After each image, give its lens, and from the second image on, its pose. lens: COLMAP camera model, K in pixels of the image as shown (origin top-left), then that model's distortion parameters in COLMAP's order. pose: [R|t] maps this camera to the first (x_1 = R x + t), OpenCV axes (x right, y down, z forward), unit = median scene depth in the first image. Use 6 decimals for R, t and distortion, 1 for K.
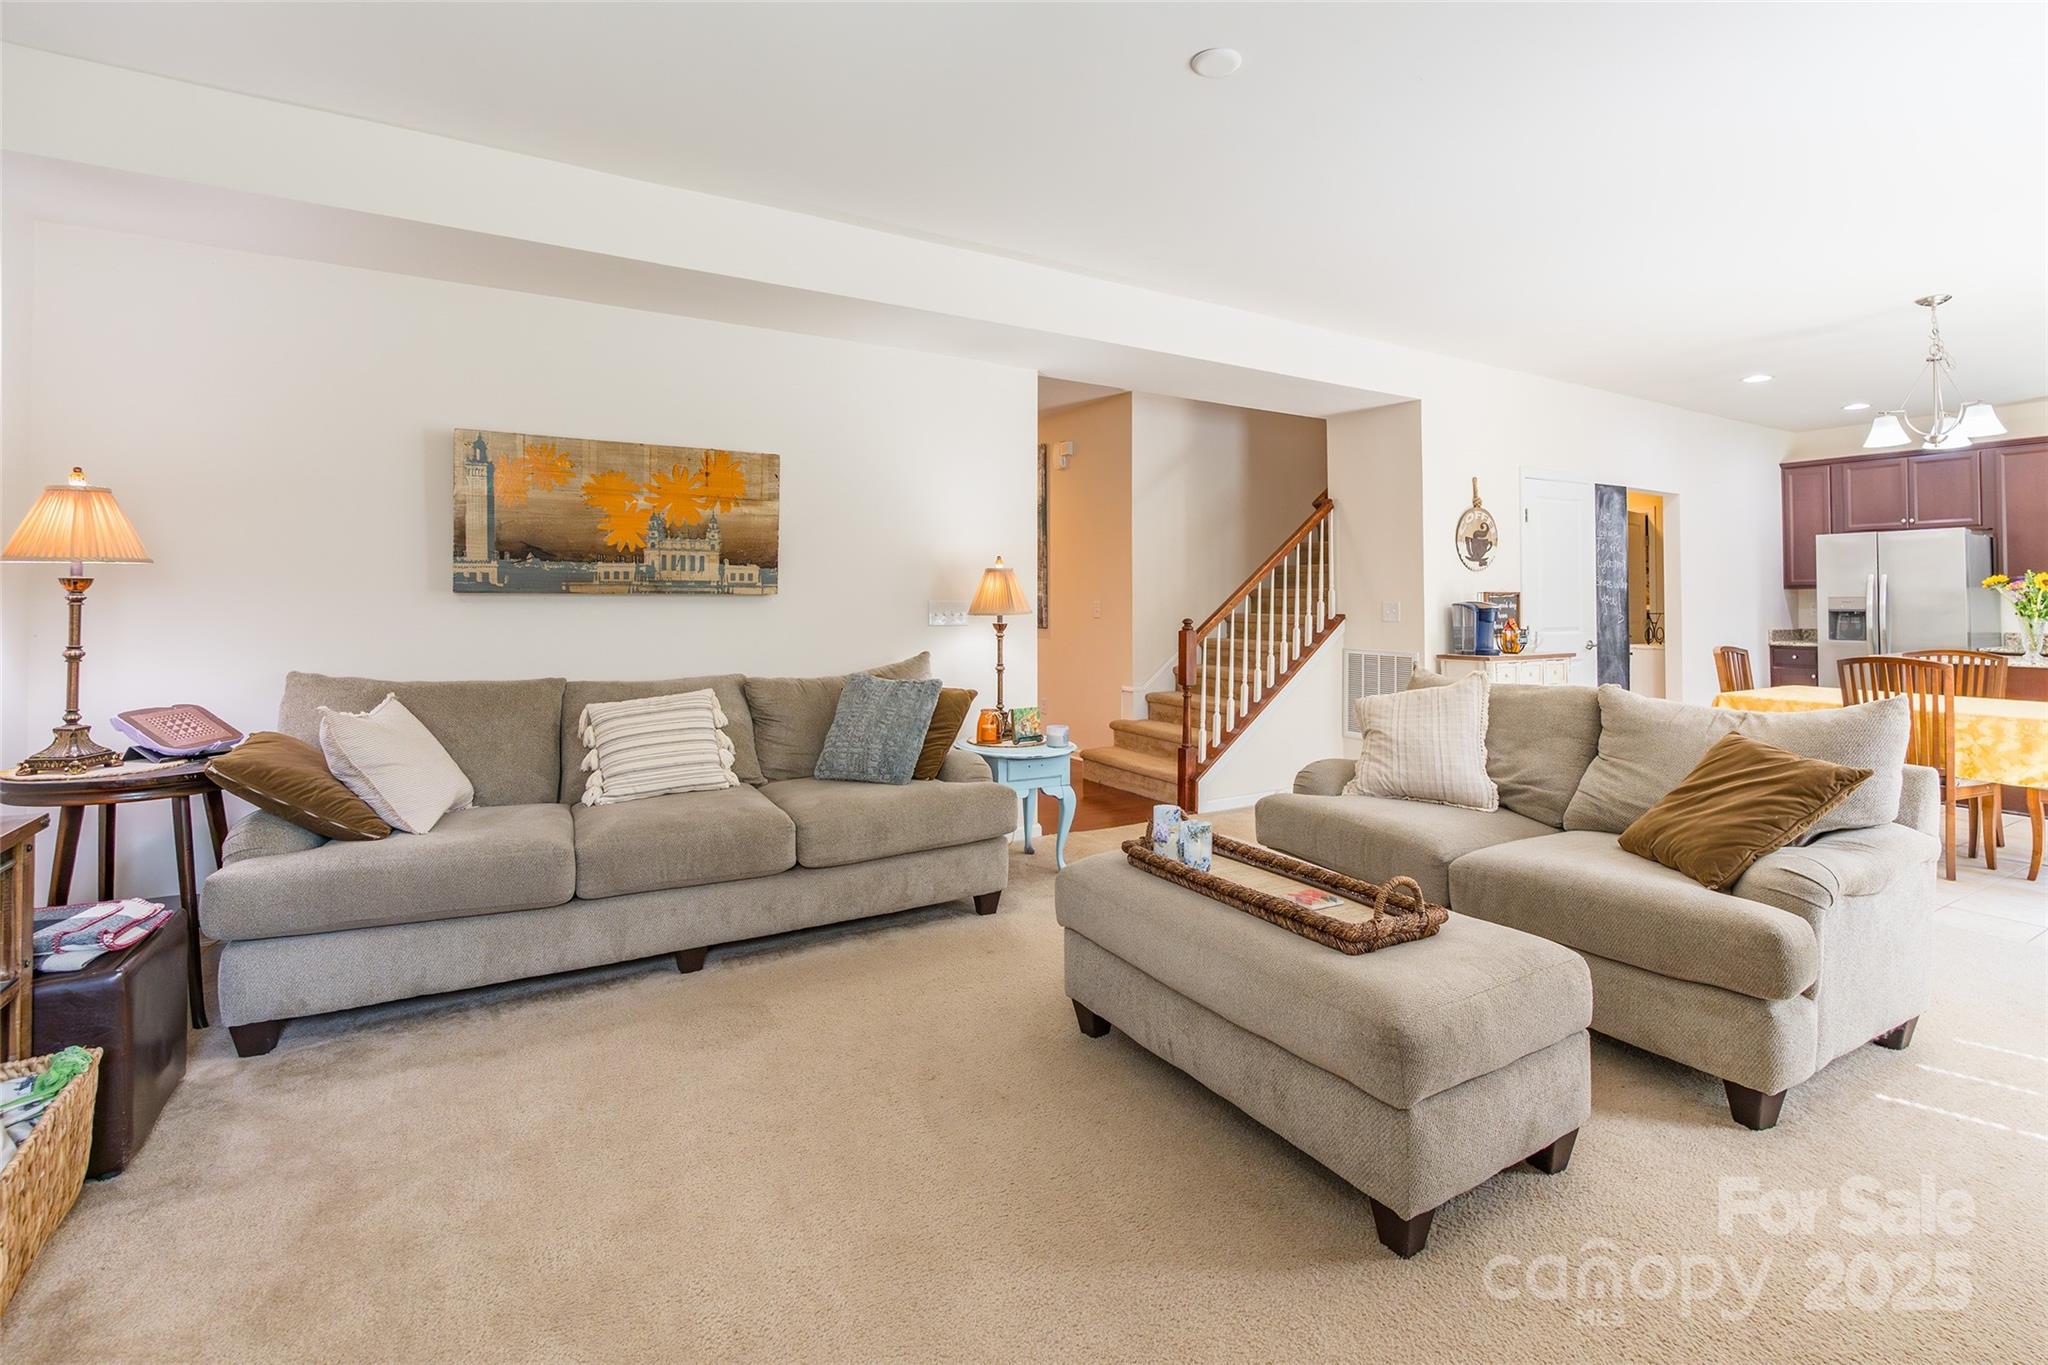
lens RADIAL K [[927.2, 0, 1065.1], [0, 927.2, 578.0], [0, 0, 1]] dist [-0.003587, -0.008356]
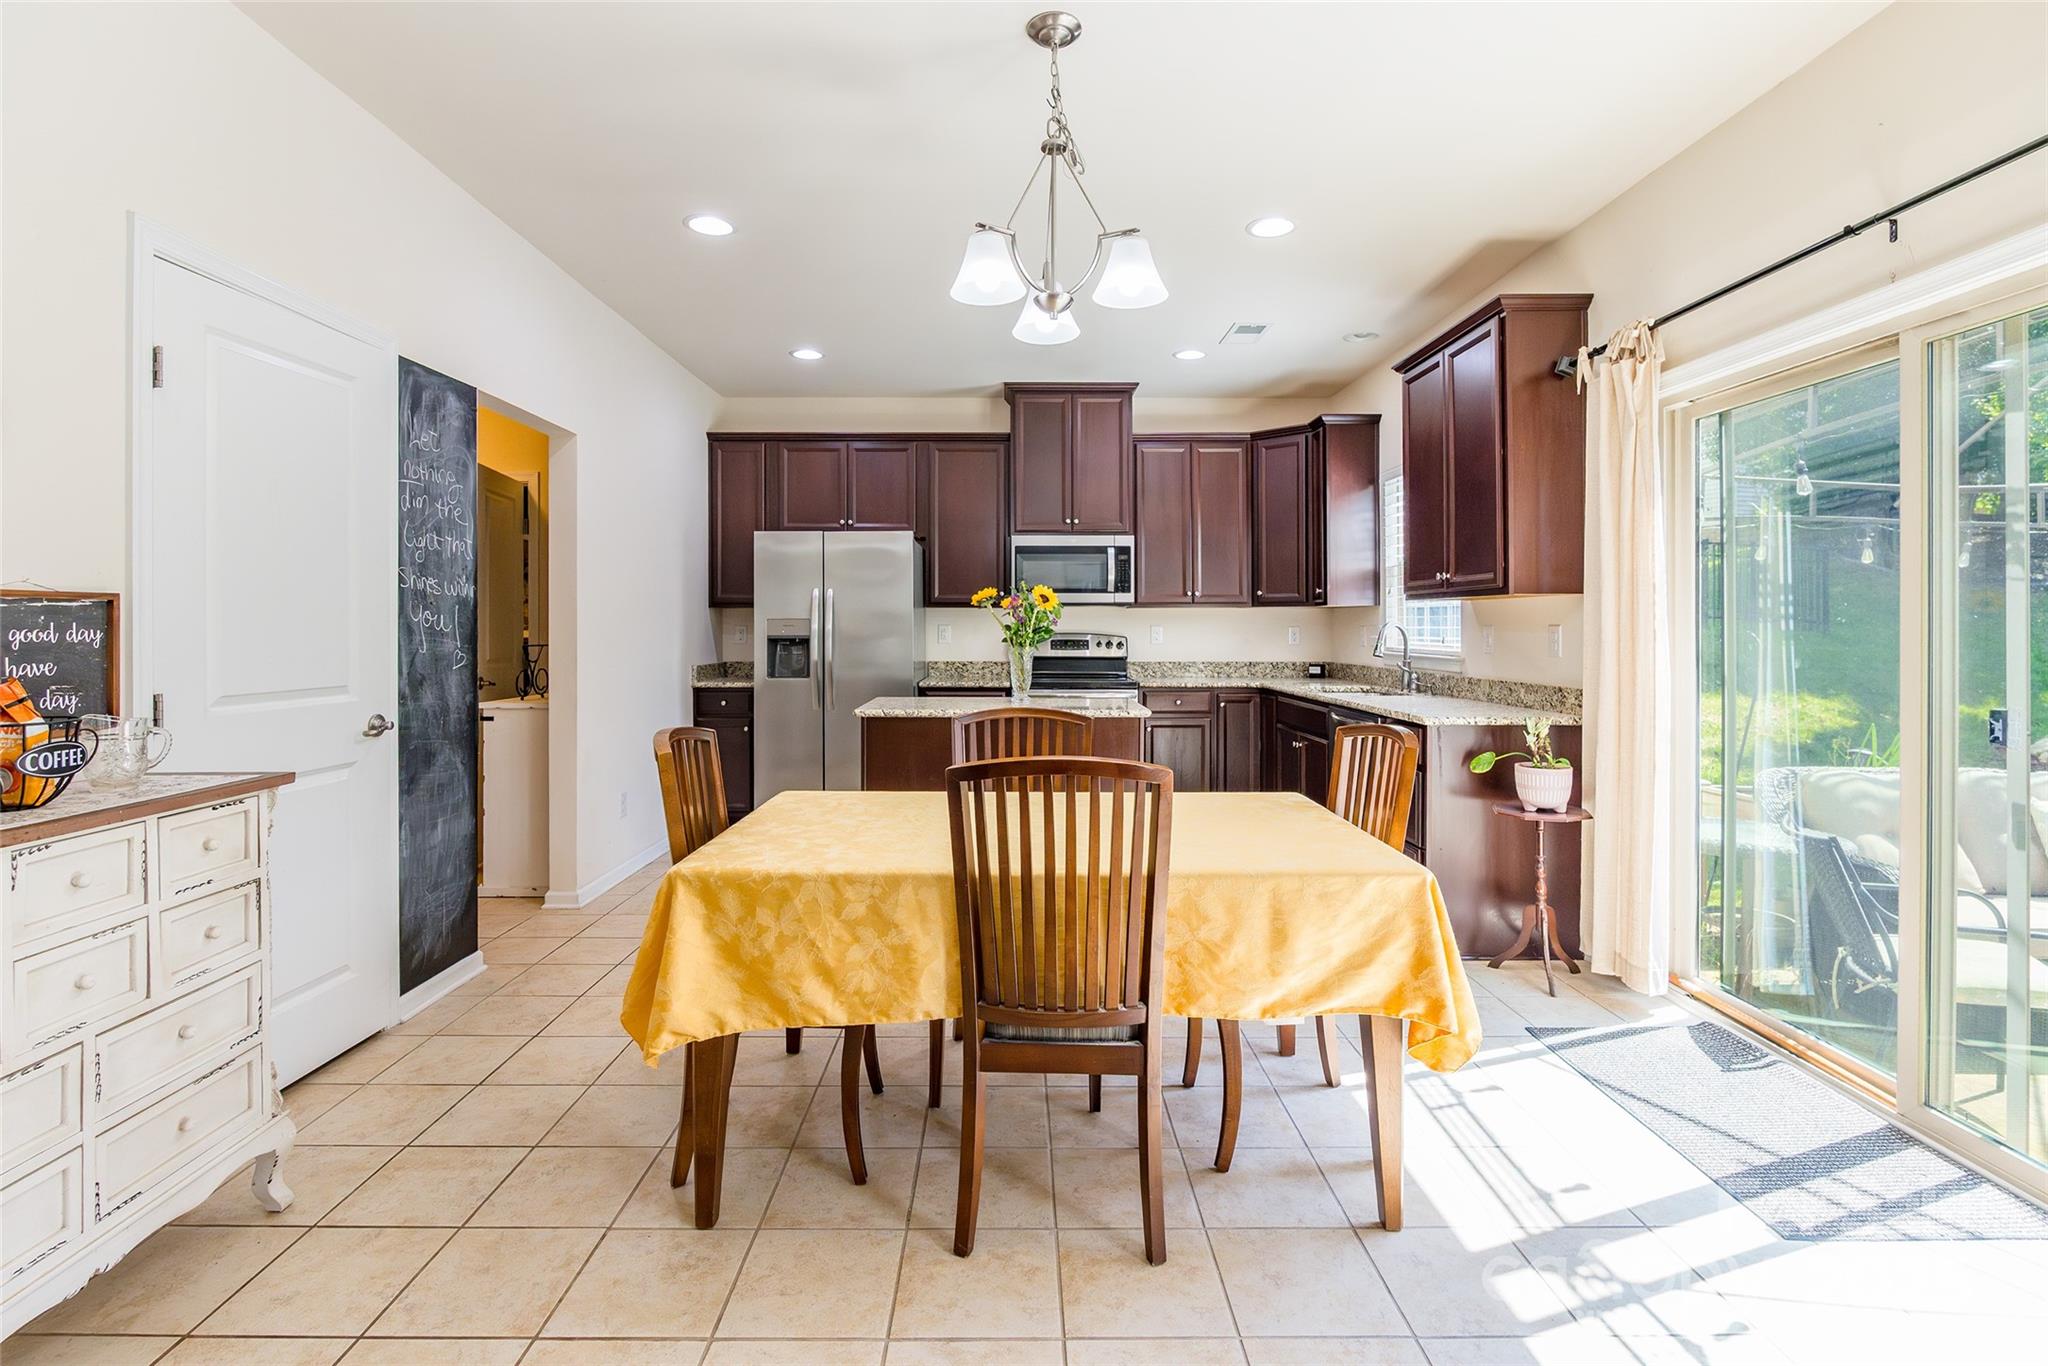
lens RADIAL K [[945.5, 0, 1031.2], [0, 945.5, 632.9], [0, 0, 1]] dist [-0.013643, 0.000372]
pose [[0.507666, -0.006032, 0.861533, 0.546652], [-0.022613, 0.999538, 0.020323, 0.022081], [-0.861257, -0.029800, 0.507295, 0.822196]]
